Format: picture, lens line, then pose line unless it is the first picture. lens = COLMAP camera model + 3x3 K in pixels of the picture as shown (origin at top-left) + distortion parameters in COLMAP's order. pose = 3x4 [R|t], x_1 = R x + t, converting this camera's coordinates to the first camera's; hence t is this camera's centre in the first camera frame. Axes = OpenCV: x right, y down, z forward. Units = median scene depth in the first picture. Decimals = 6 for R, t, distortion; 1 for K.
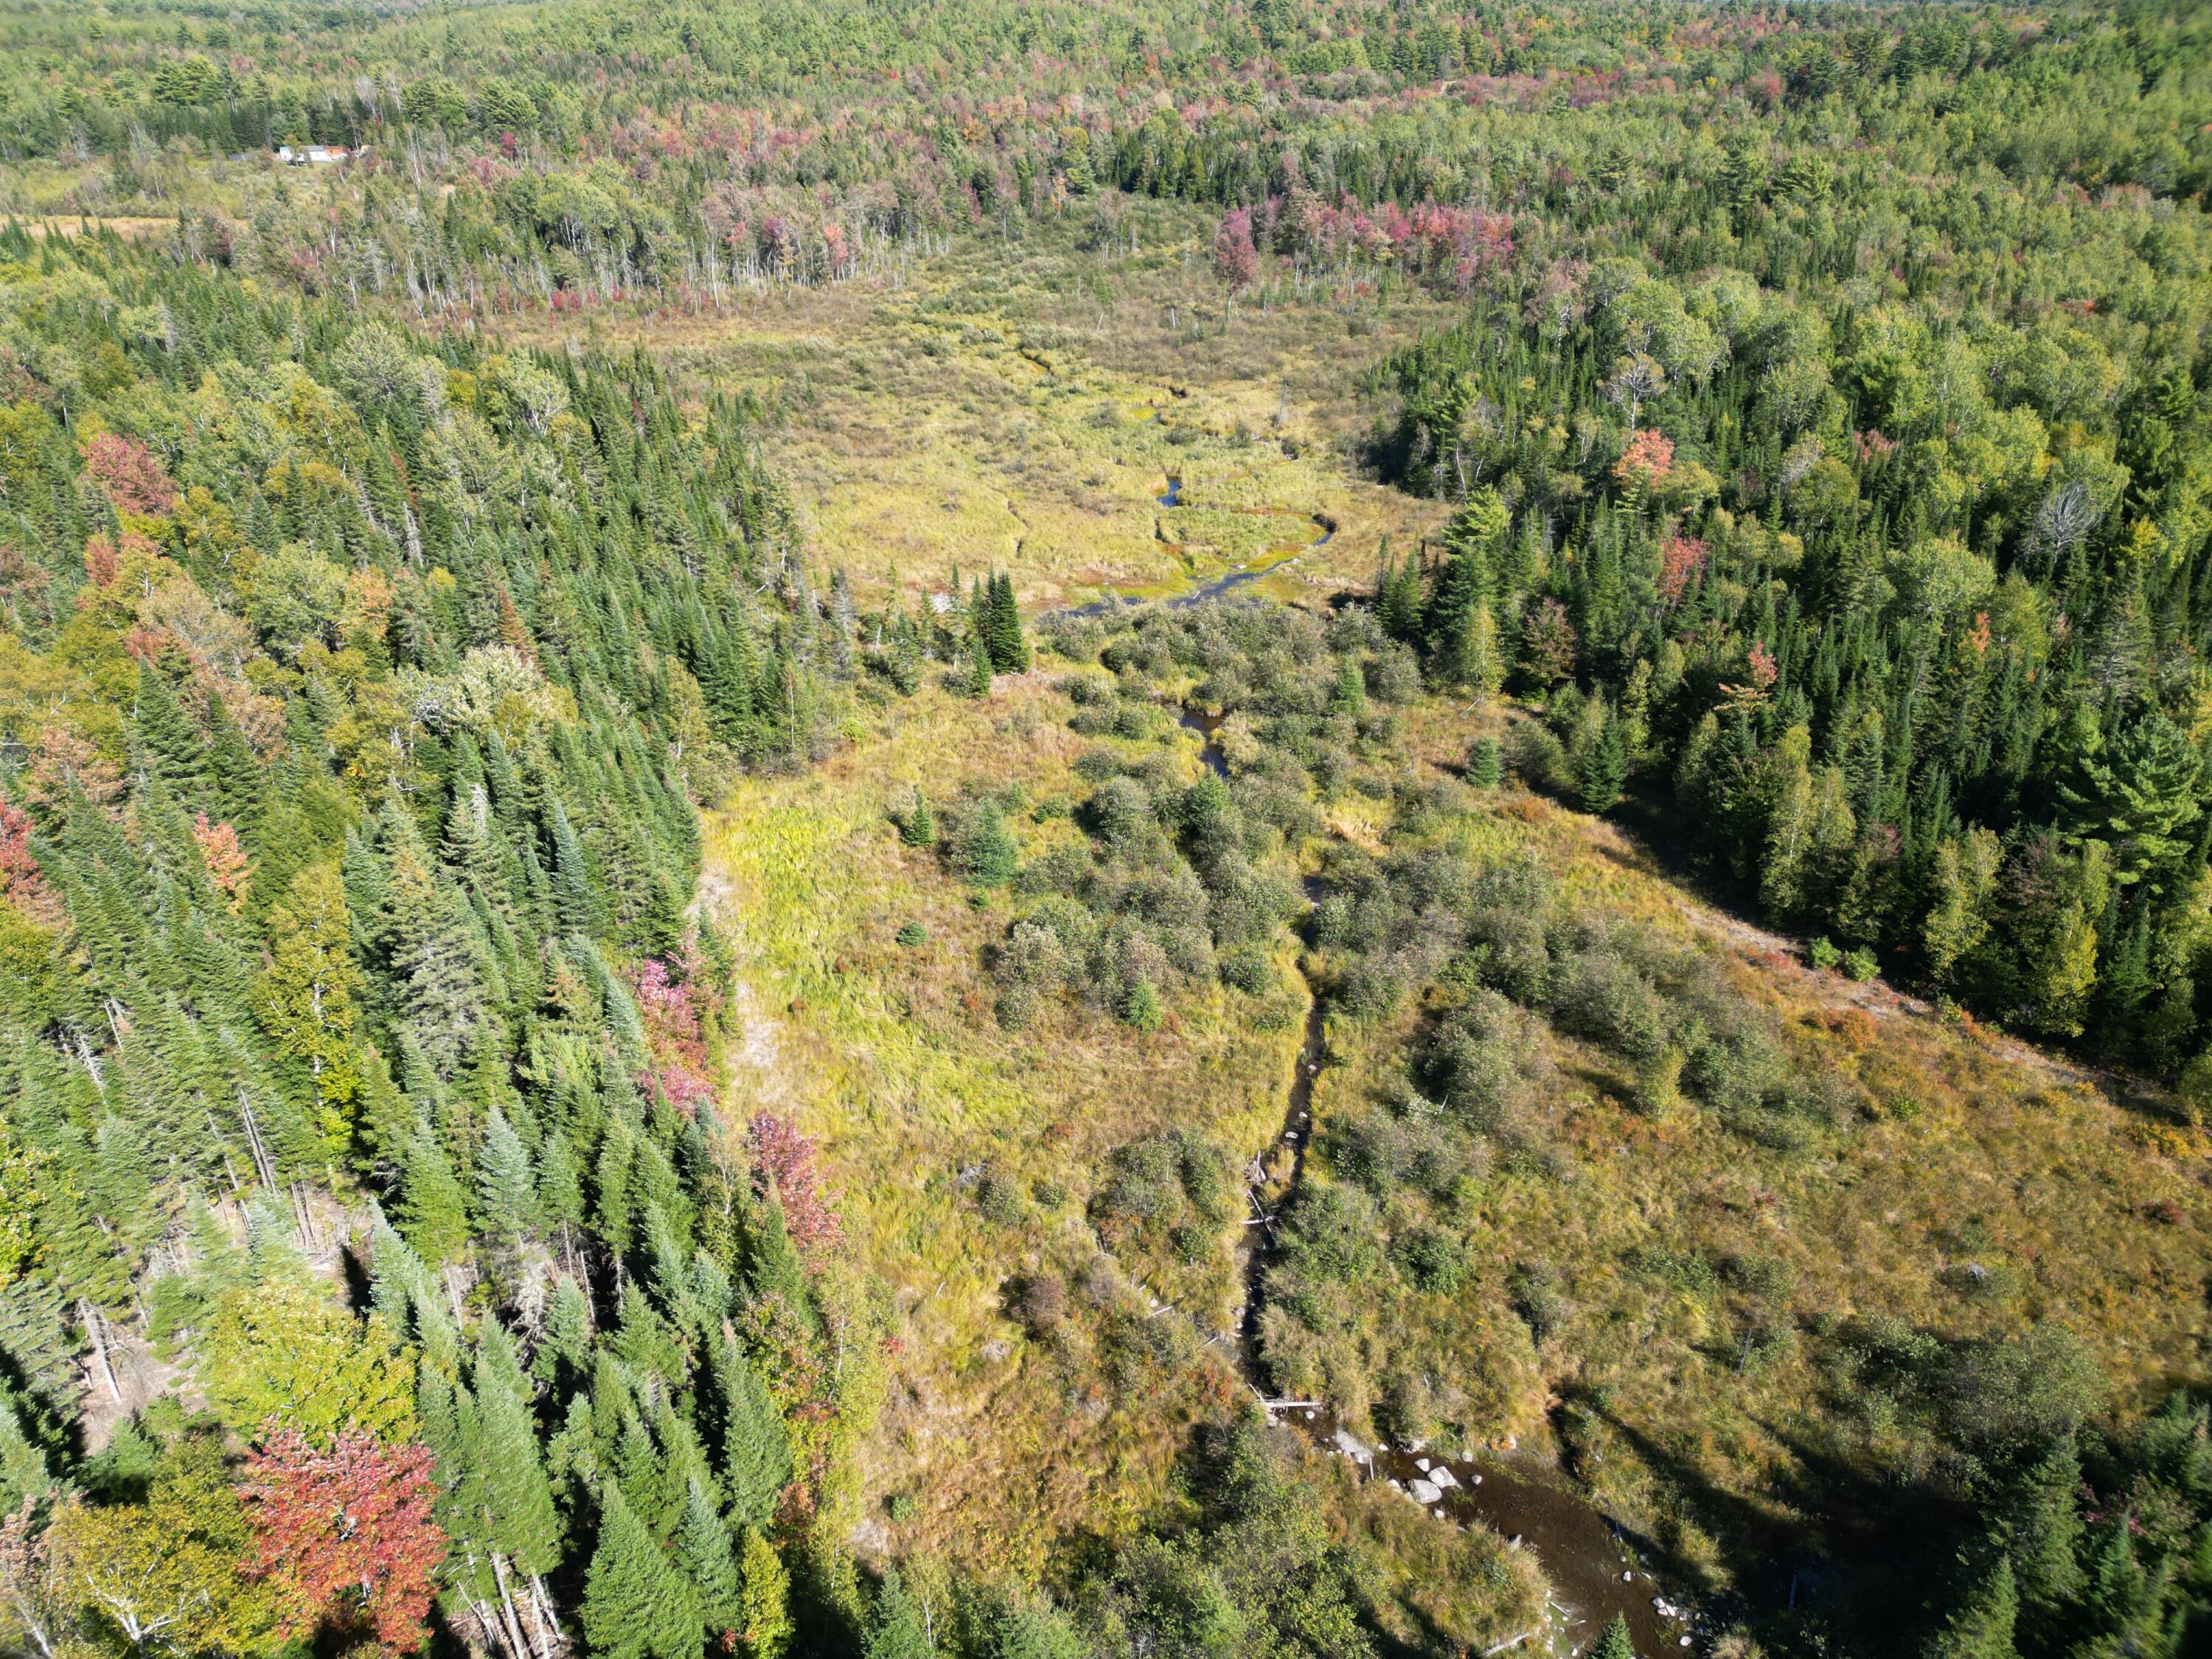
lens RADIAL K [[1524.4, 0, 1115.6], [0, 1524.4, 830.2], [0, 0, 1]] dist [0.093881, -0.094045]
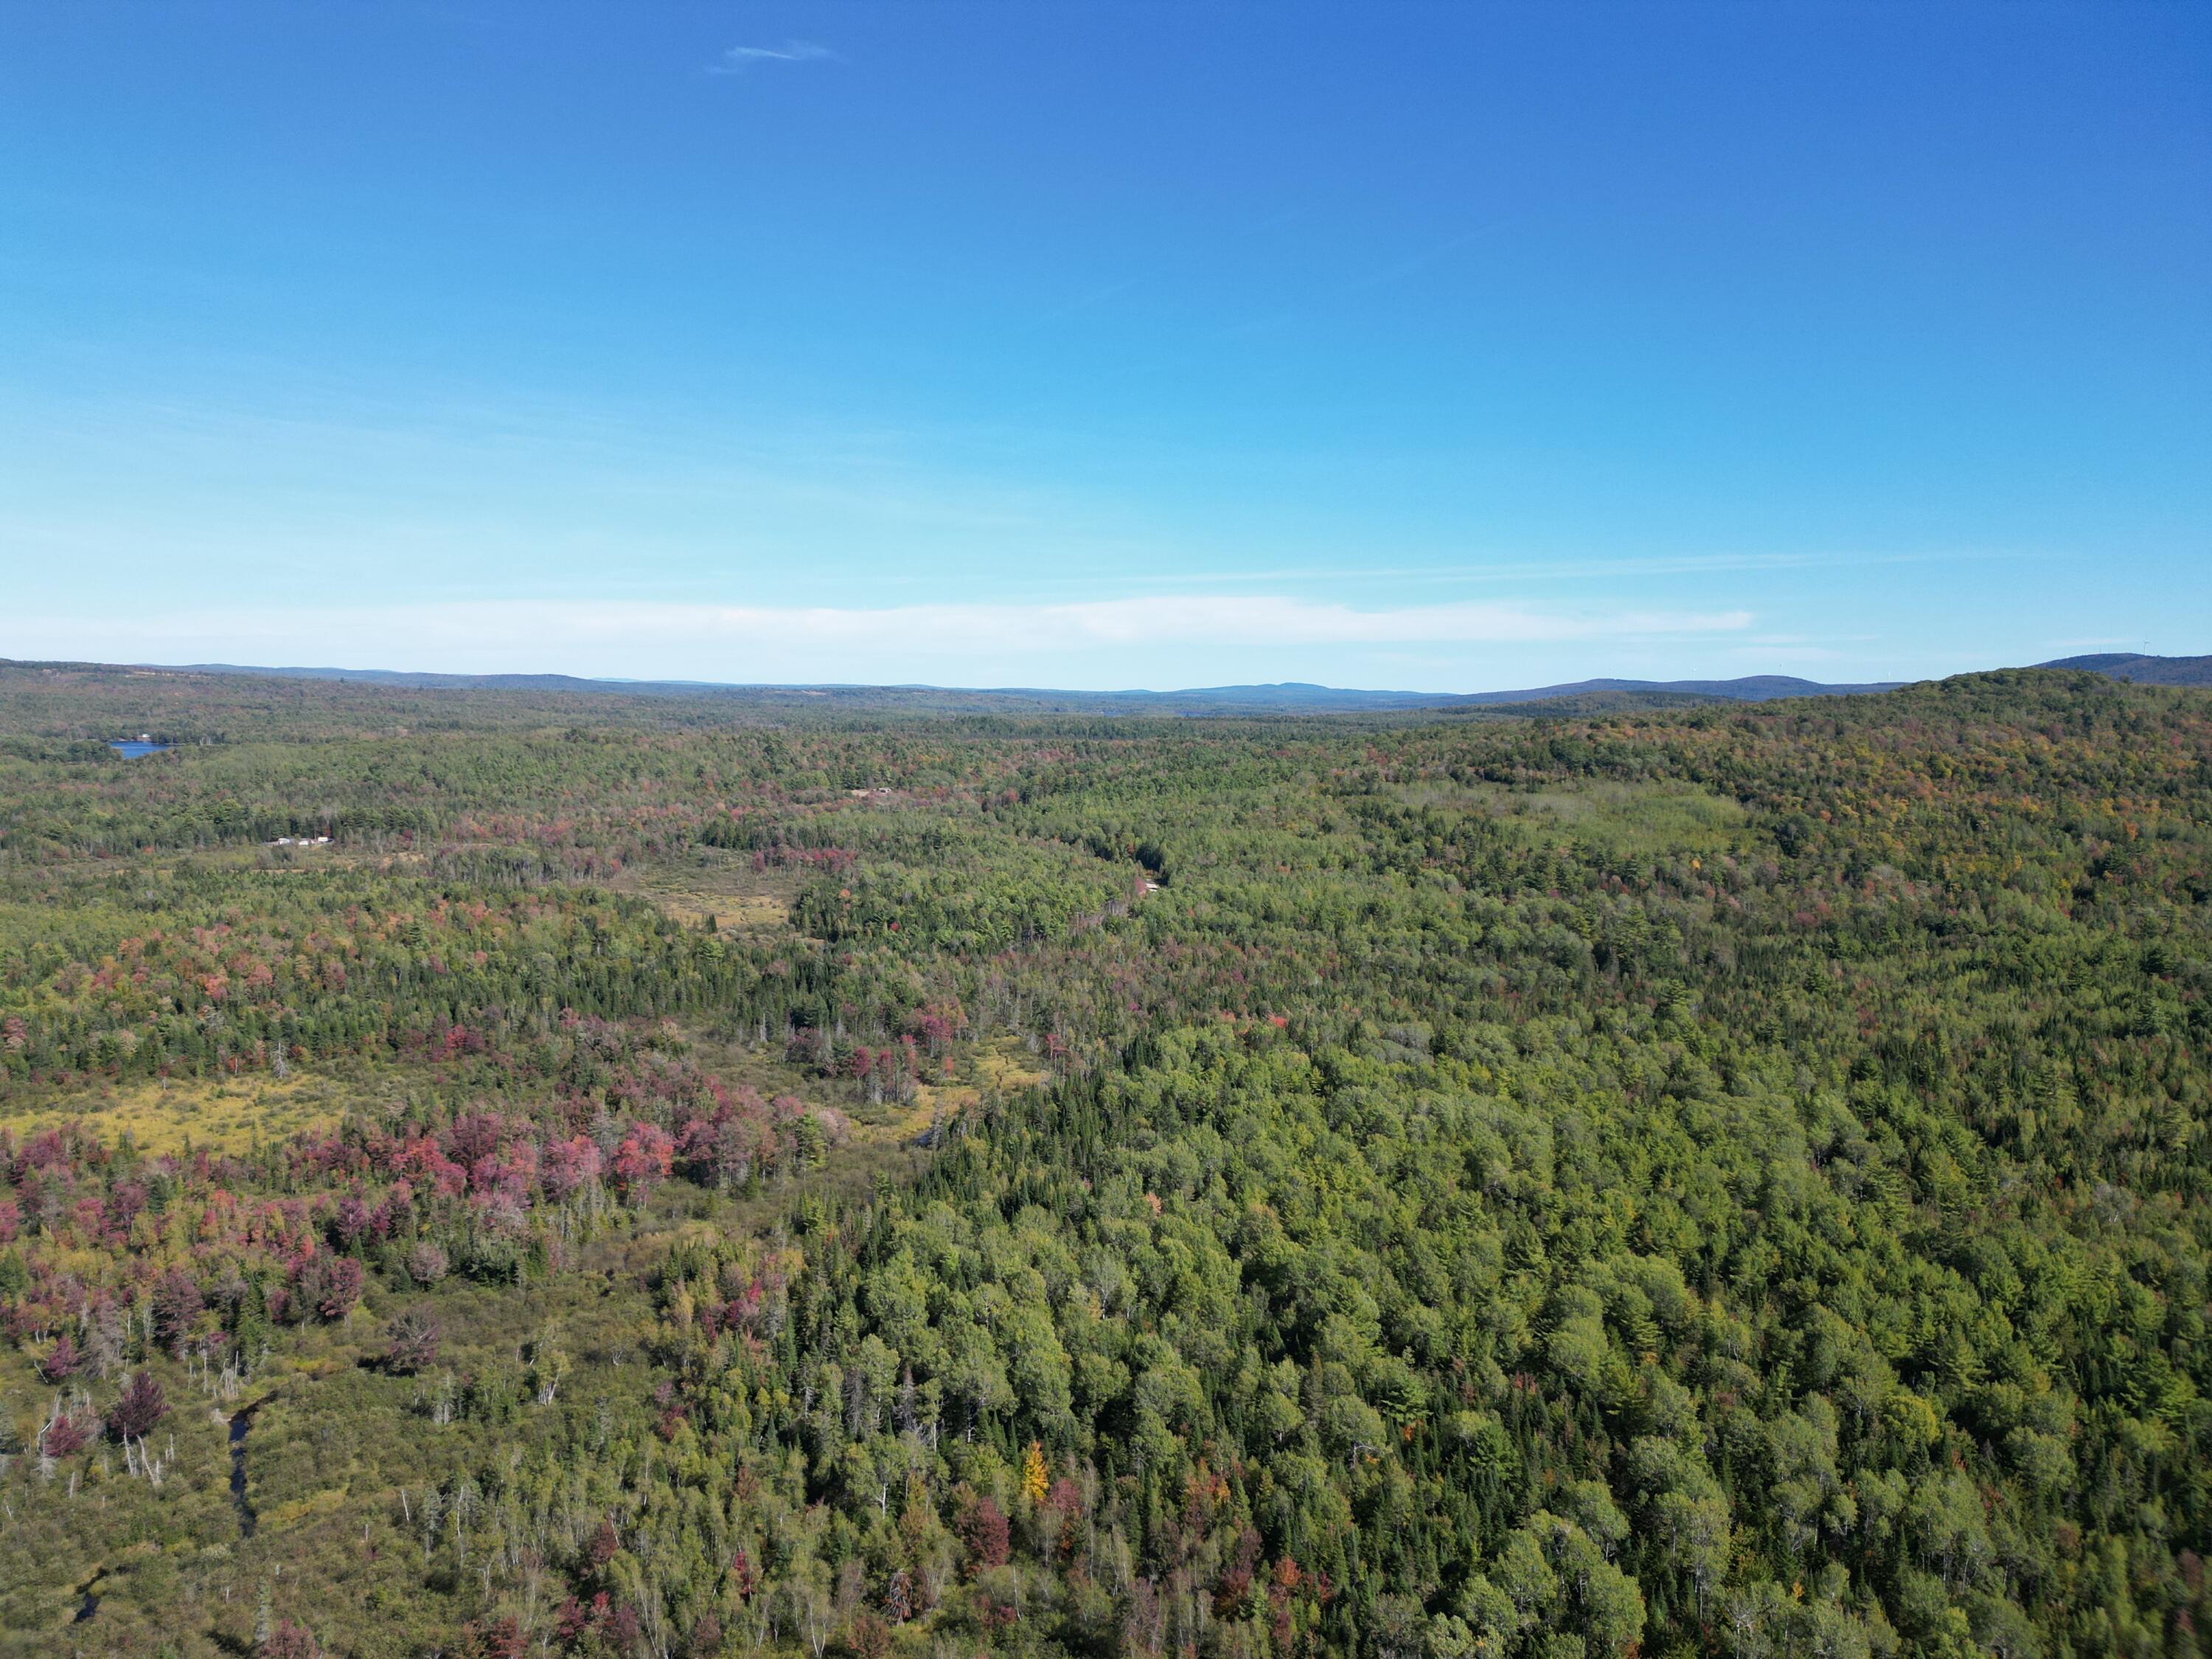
lens RADIAL K [[1533.4, 0, 1114.3], [0, 1533.4, 822.4], [0, 0, 1]] dist [0.094368, -0.100615]
pose [[0.956454, -0.022345, 0.291027, -0.155844], [0.134661, 0.918393, -0.372049, 0.905961], [-0.258964, 0.395037, 0.881410, -2.210666]]
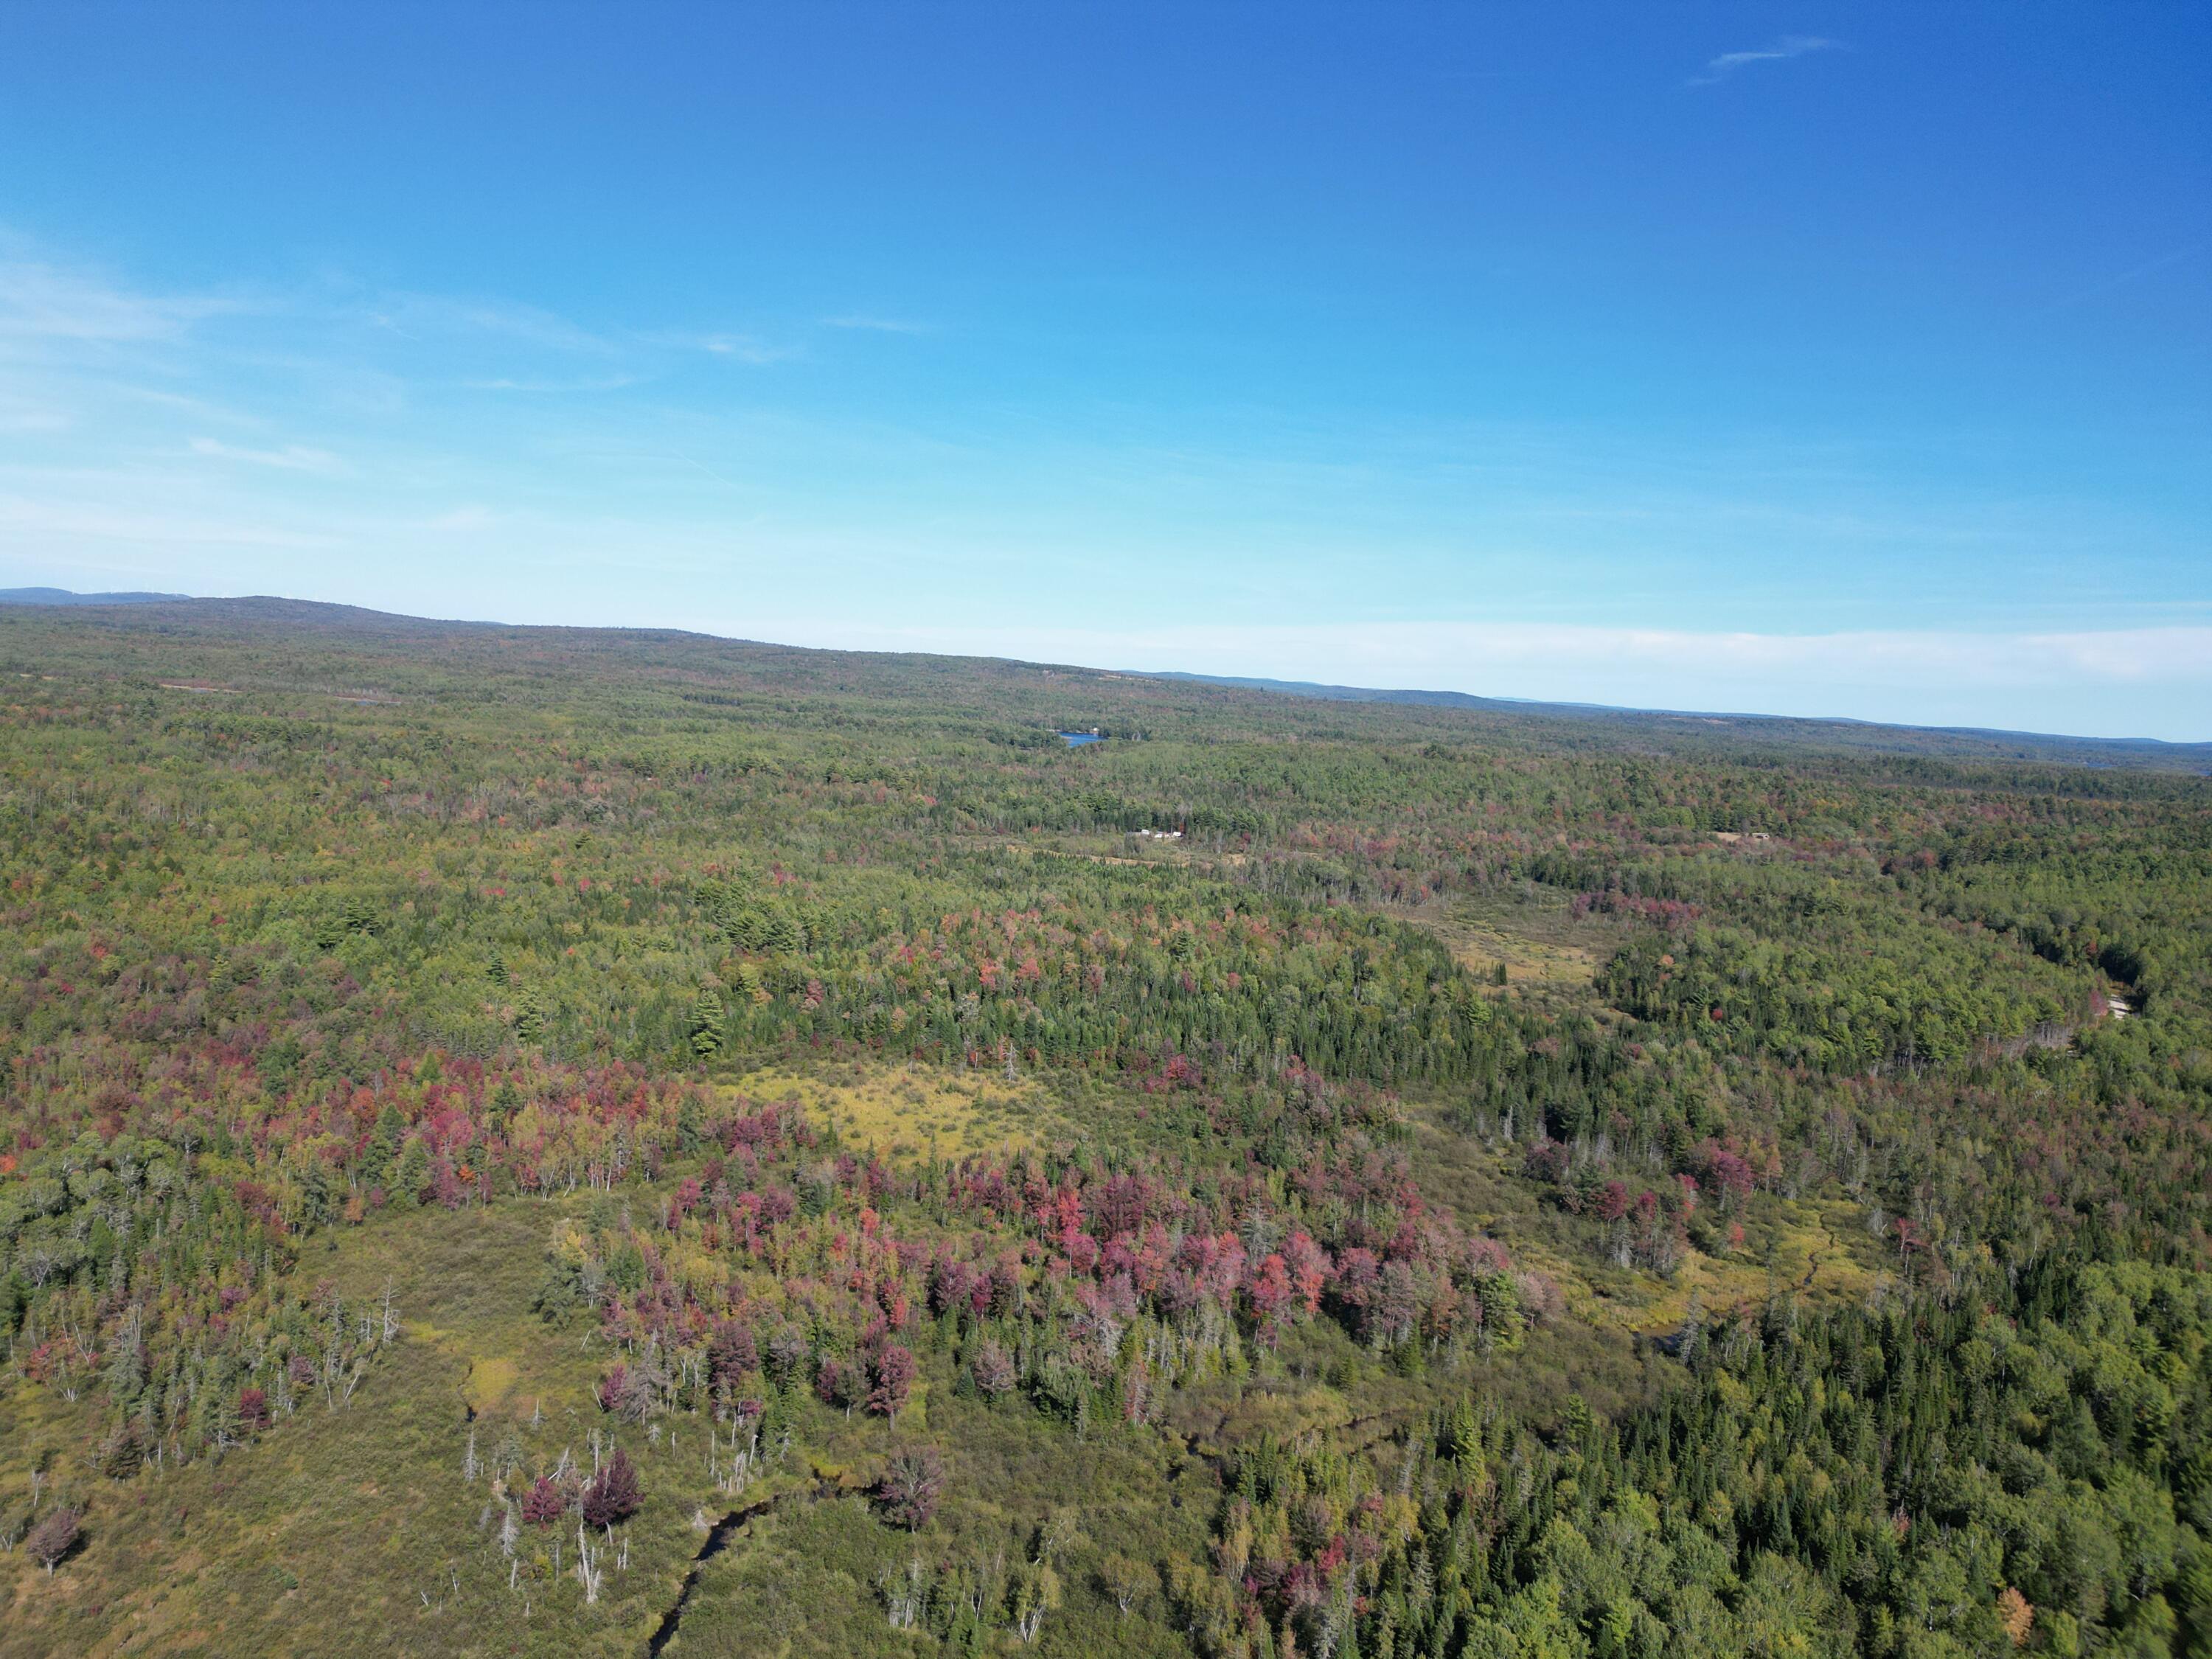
lens RADIAL K [[1539.1, 0, 1102.4], [0, 1539.1, 827.0], [0, 0, 1]] dist [0.077128, -0.076583]
pose [[0.961114, 0.076888, -0.265234, -0.016599], [-0.175101, 0.912375, -0.370015, 0.741935], [0.213543, 0.402069, 0.890359, -1.902483]]
